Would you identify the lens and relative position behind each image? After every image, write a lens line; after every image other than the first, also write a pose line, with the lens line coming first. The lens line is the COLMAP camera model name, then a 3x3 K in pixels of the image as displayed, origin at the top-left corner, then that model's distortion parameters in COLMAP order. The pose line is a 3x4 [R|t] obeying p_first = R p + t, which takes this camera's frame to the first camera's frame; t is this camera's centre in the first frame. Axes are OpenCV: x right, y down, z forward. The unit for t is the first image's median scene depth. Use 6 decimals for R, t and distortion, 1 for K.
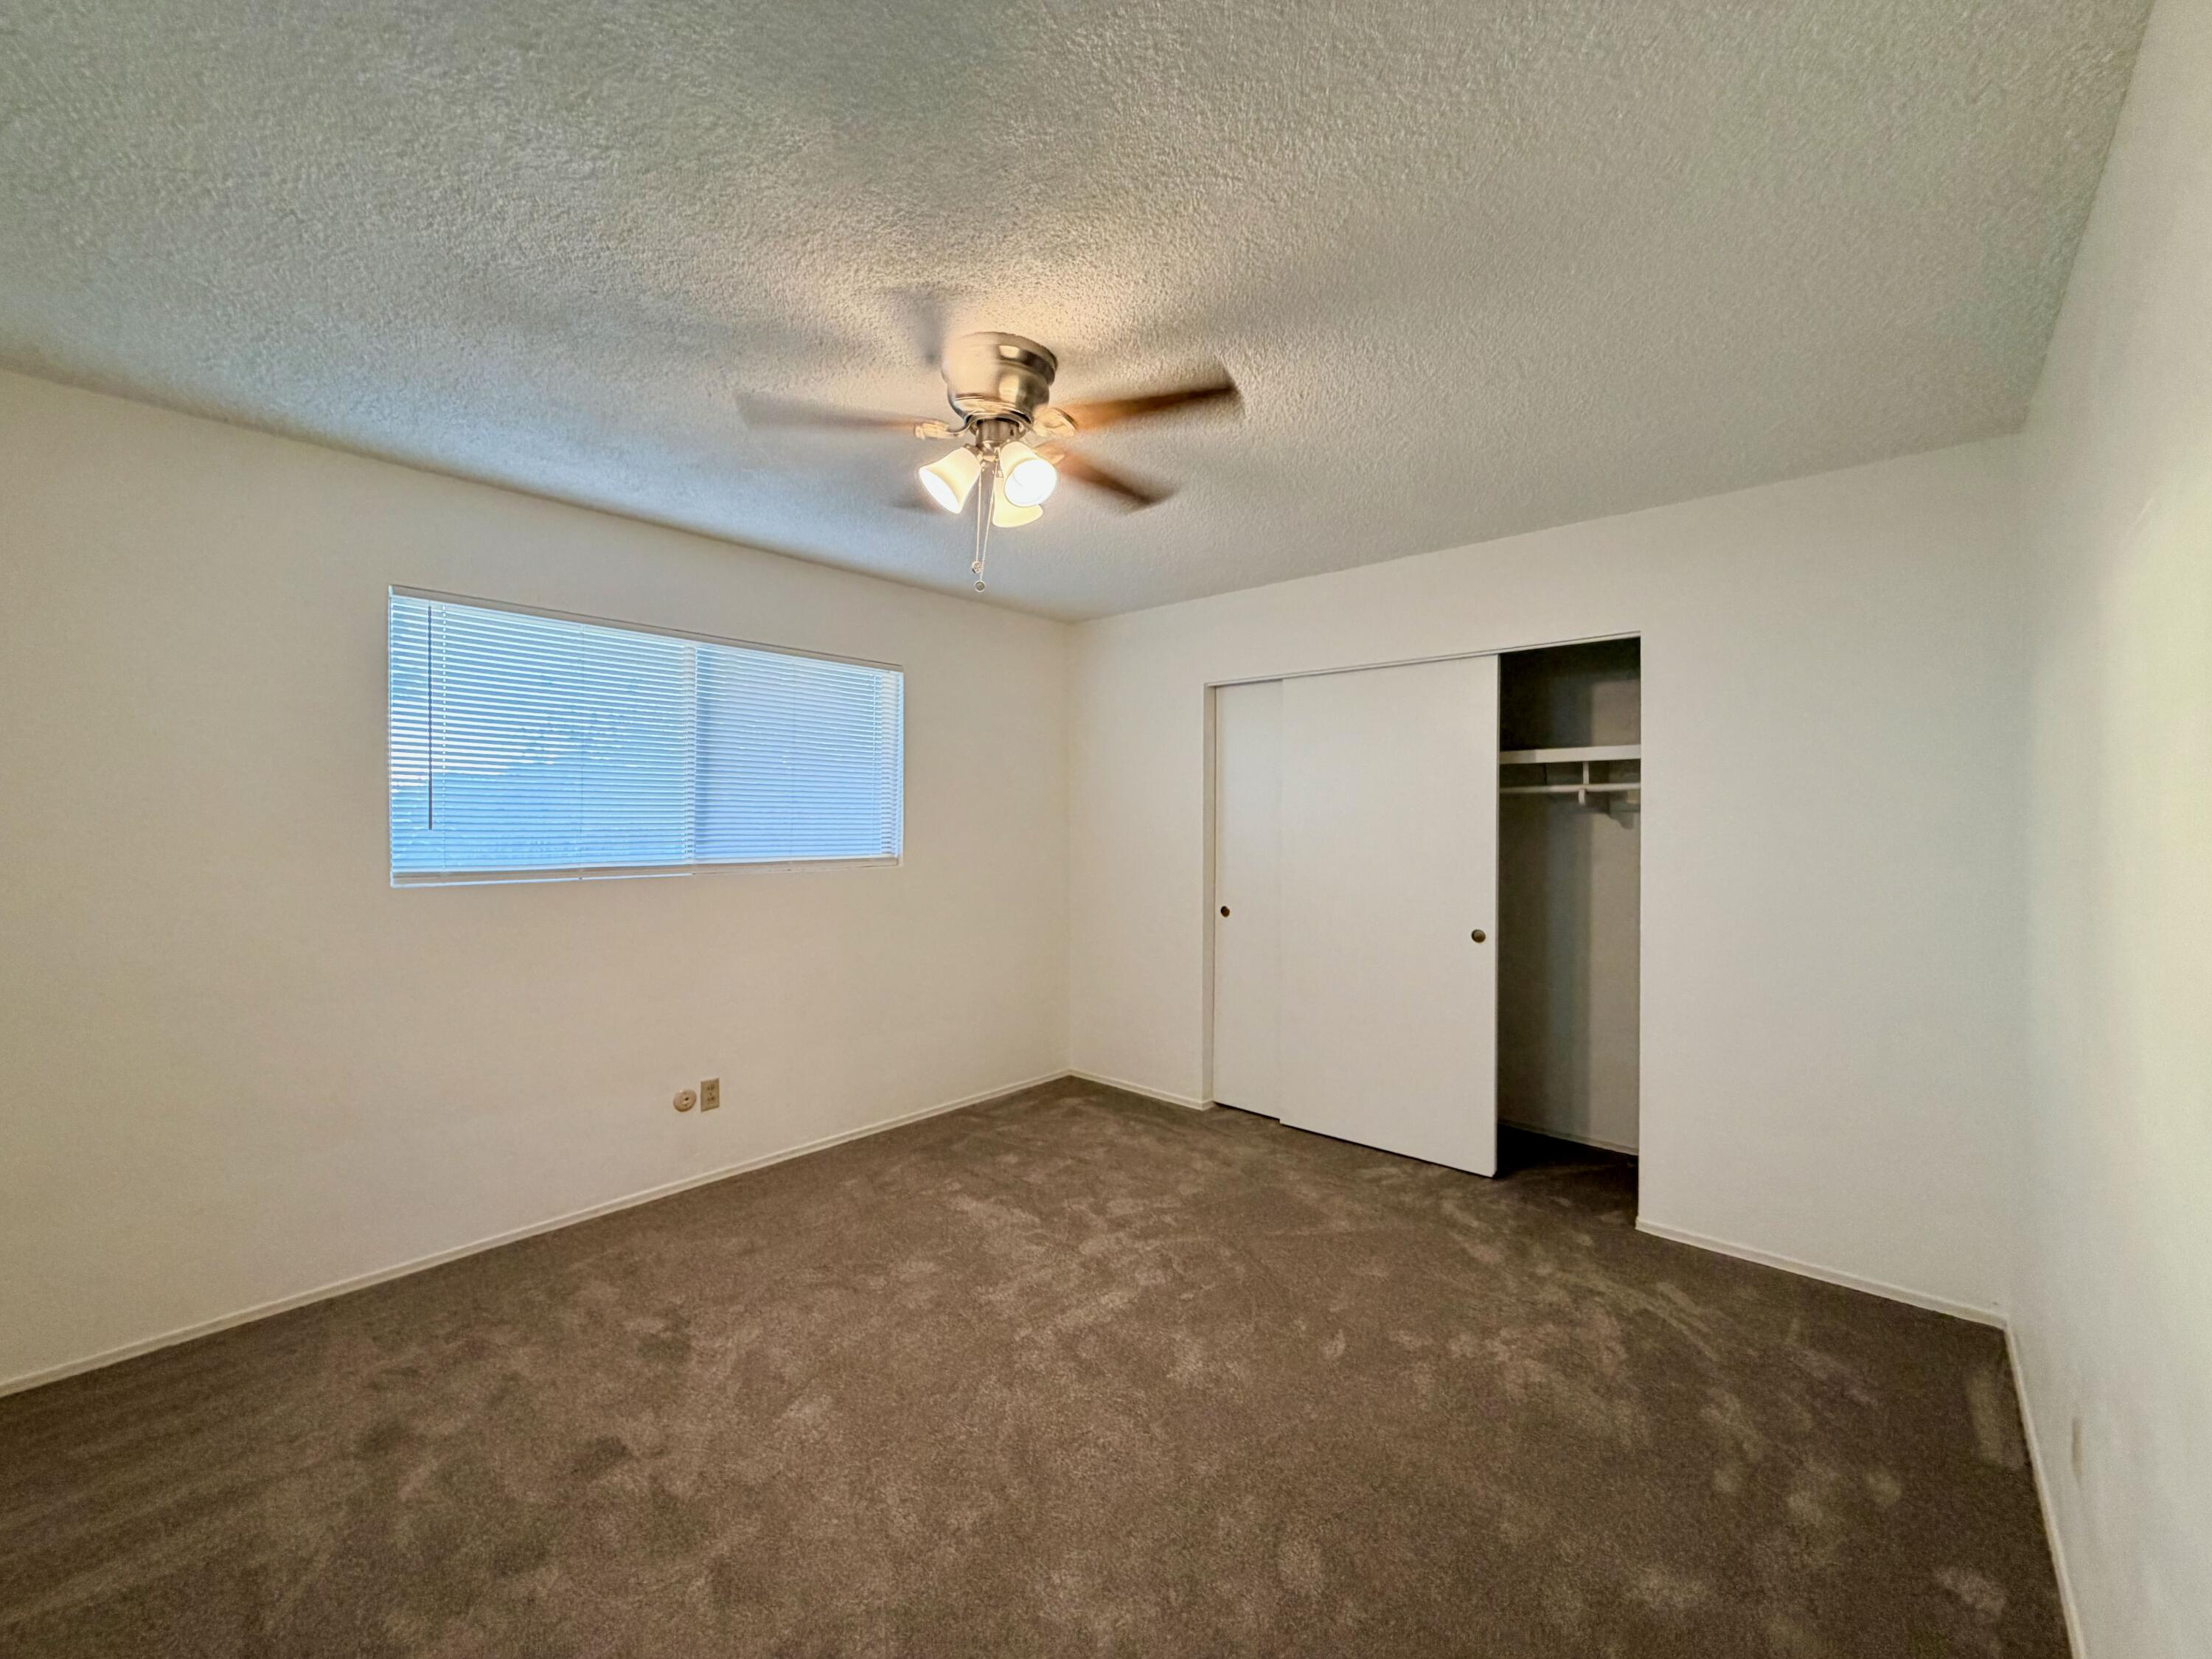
lens RADIAL K [[886.8, 0, 1112.1], [0, 886.8, 826.6], [0, 0, 1]] dist [0.009784, -0.000908]
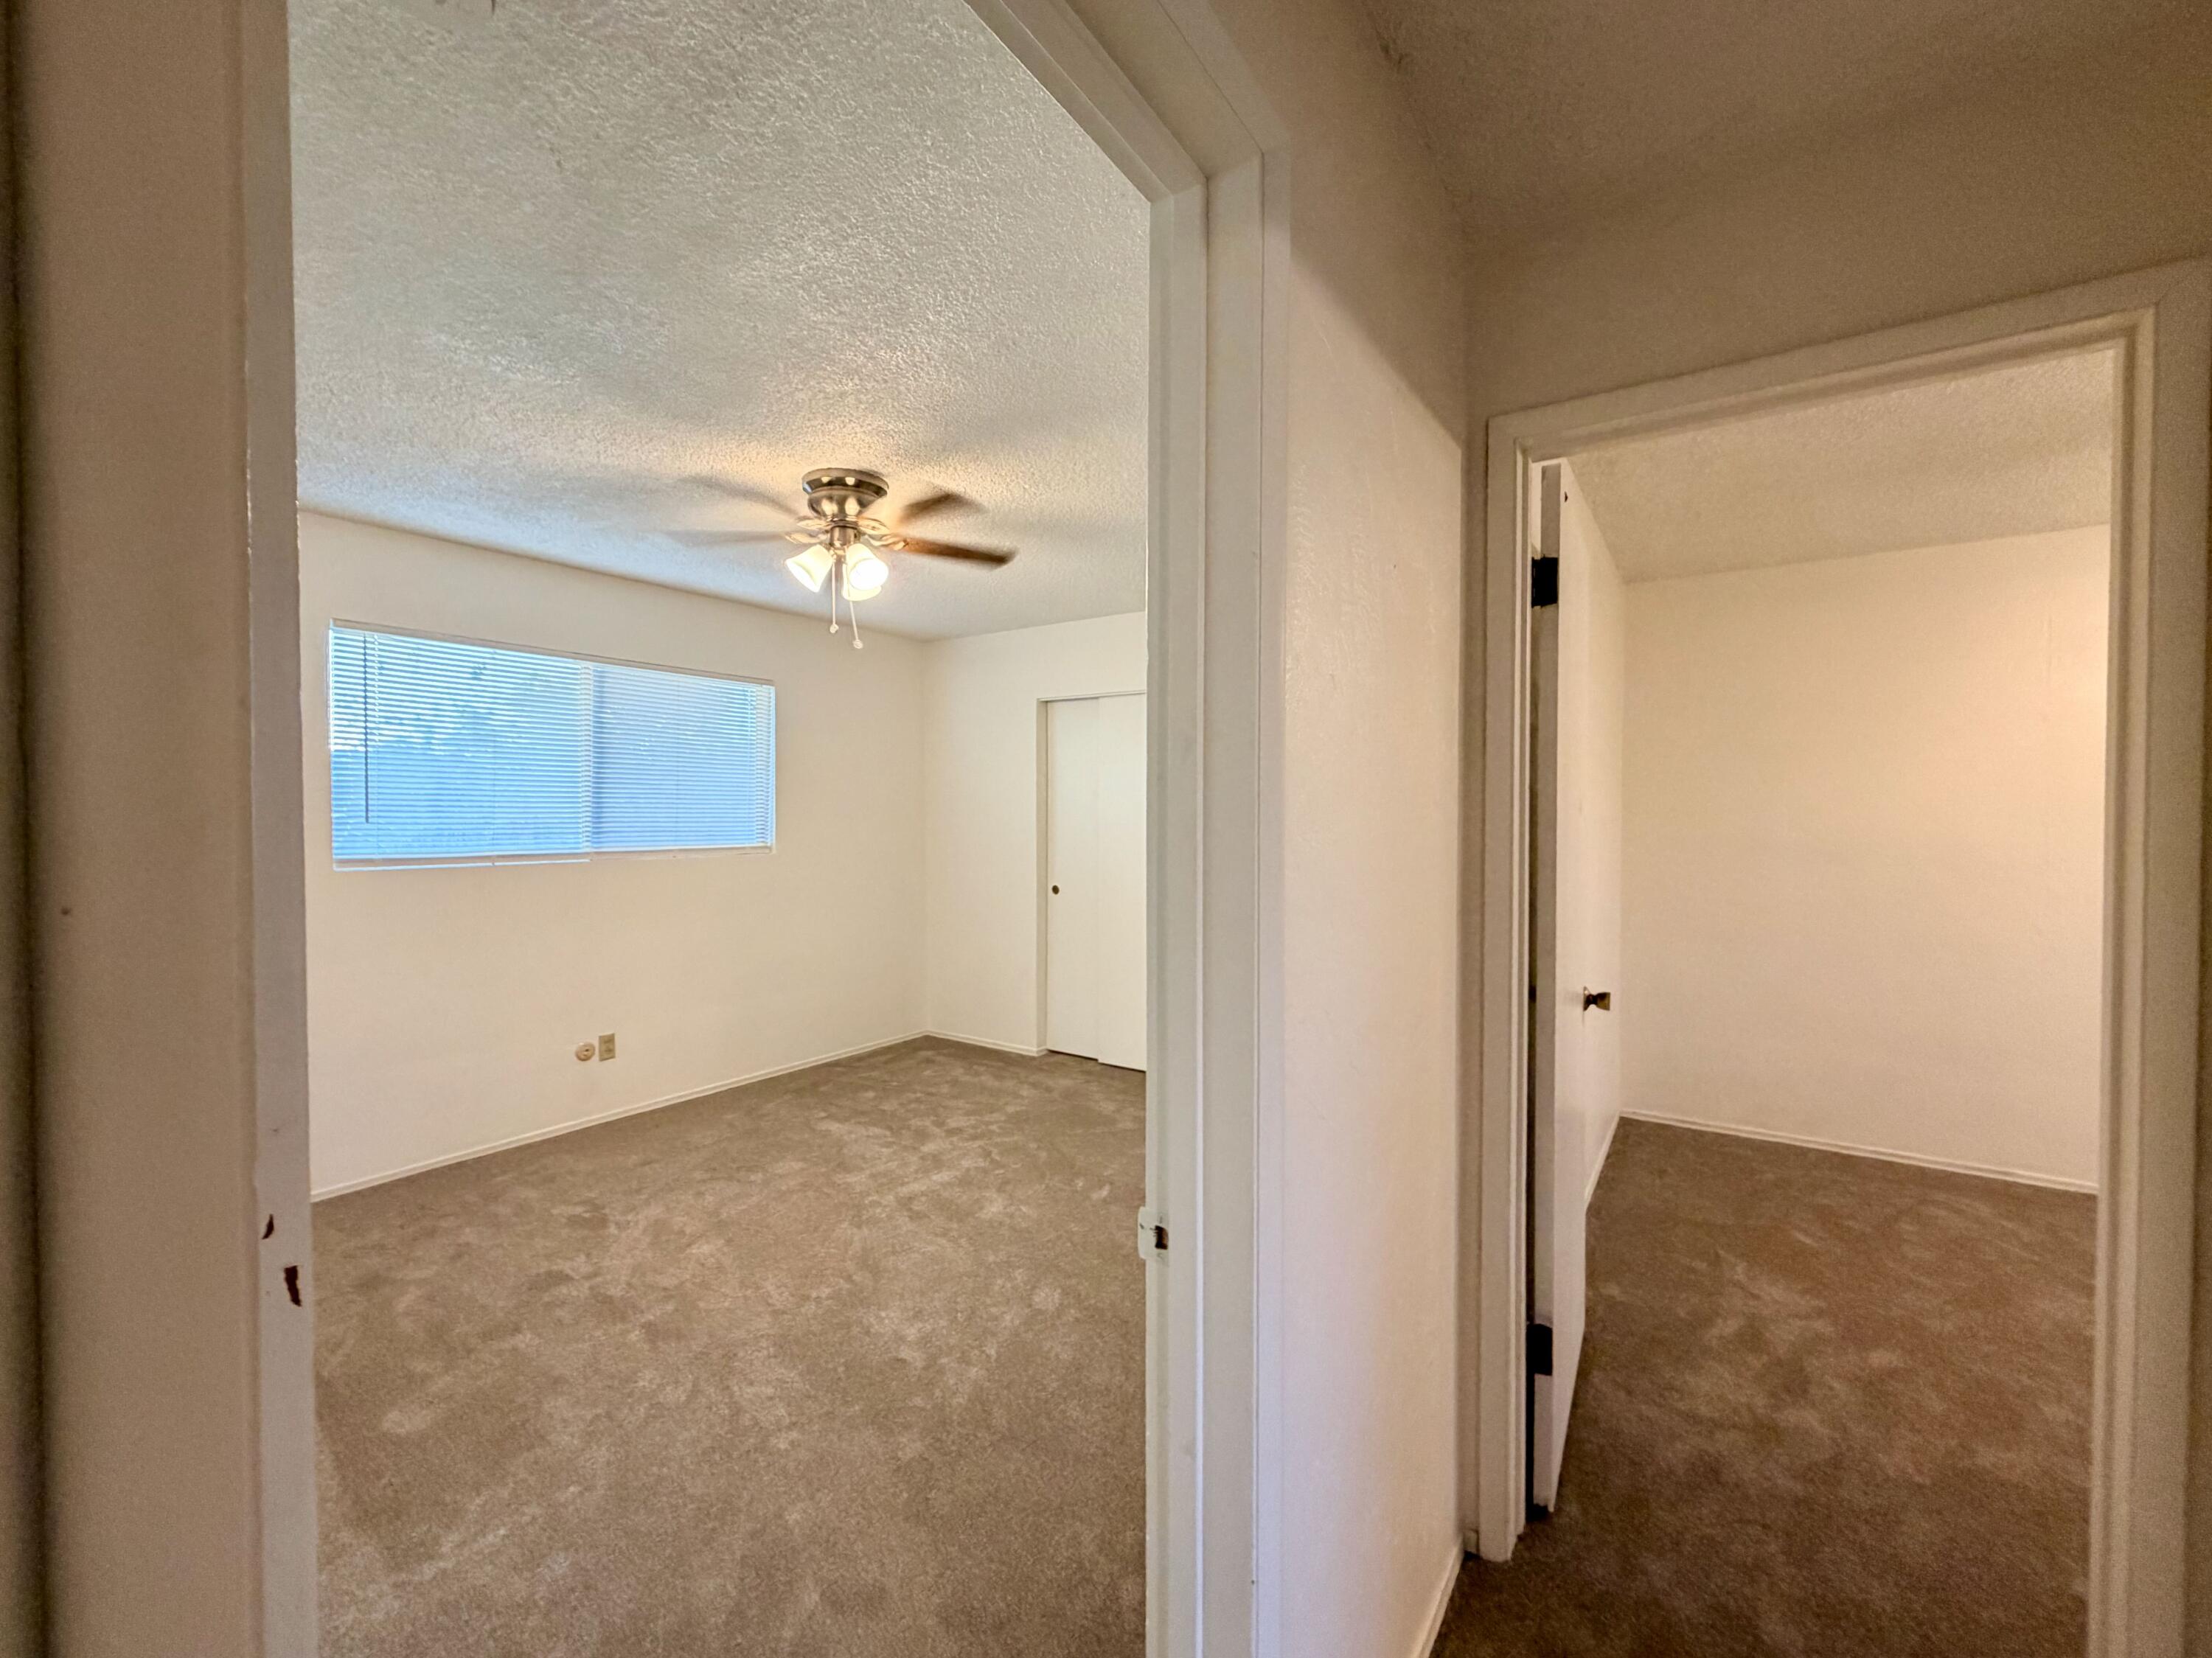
lens RADIAL K [[886.8, 0, 1098.6], [0, 886.8, 825.8], [0, 0, 1]] dist [0.009784, -0.000908]
pose [[0.993033, -0.003227, 0.117790, 0.081435], [0.002338, 0.999968, 0.007683, 0.000333], [-0.117811, -0.007354, 0.993009, -0.350571]]
